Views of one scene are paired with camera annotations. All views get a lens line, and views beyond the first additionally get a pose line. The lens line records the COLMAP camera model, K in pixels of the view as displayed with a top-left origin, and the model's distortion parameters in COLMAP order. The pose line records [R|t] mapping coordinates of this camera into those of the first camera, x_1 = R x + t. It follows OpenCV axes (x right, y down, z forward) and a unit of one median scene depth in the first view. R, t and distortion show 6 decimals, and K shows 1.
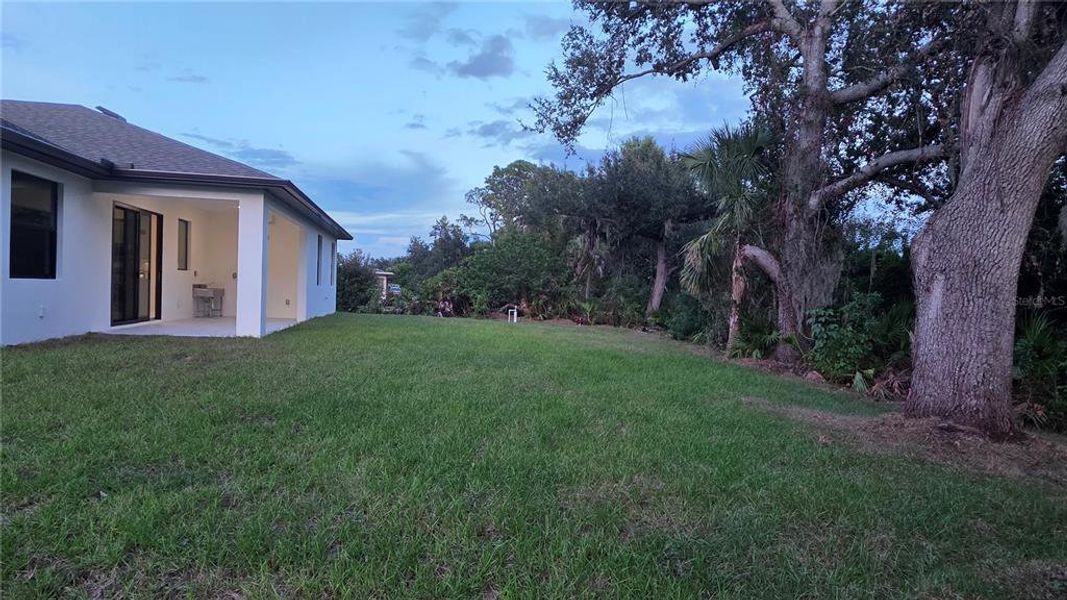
lens RADIAL K [[584.3, 0, 533.5], [0, 584.3, 300.0], [0, 0, 1]] dist [0.003108, 0.000605]
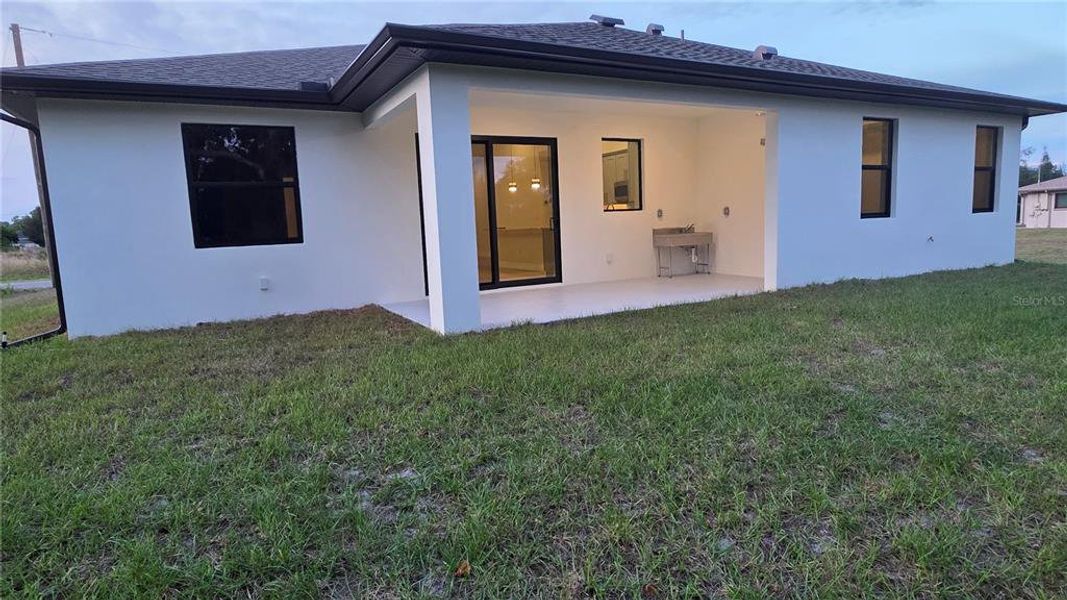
lens RADIAL K [[584.3, 0, 533.5], [0, 584.3, 300.0], [0, 0, 1]] dist [0.003108, 0.000605]
pose [[0.271433, 0.087314, -0.958489, 0.060132], [0.033204, 0.994434, 0.099991, -0.016751], [0.961884, -0.058966, 0.267023, 0.670460]]
